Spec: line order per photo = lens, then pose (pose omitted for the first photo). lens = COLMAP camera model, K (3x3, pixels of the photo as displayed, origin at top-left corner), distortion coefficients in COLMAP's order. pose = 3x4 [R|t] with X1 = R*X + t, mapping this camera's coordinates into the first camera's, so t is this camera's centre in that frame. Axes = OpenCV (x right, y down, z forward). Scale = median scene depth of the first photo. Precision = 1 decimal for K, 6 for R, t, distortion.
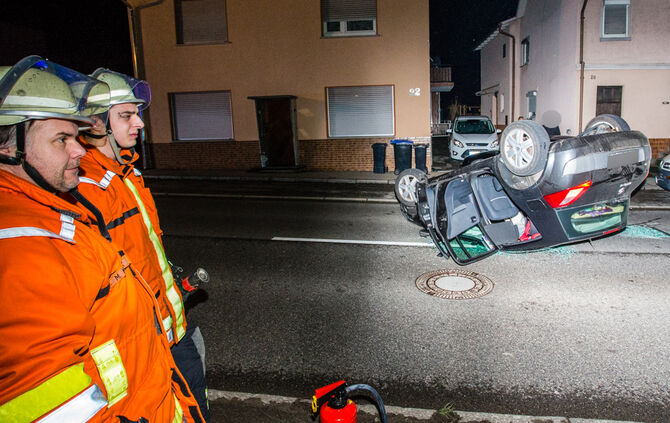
lens RADIAL K [[408.7, 0, 389.2], [0, 408.7, 192.8], [0, 0, 1]] dist [-0.035795, -0.000639]
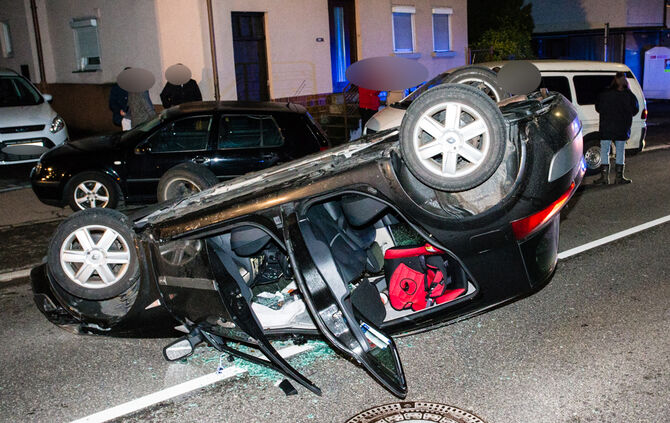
lens RADIAL K [[693.2, 0, 334.1], [0, 693.2, 214.1], [0, 0, 1]] dist [0.017136, 0.000000]
pose [[0.663335, -0.181201, 0.726053, -0.176802], [0.157416, 0.982319, 0.101340, -0.052828], [-0.731579, 0.047070, 0.680130, 0.212490]]
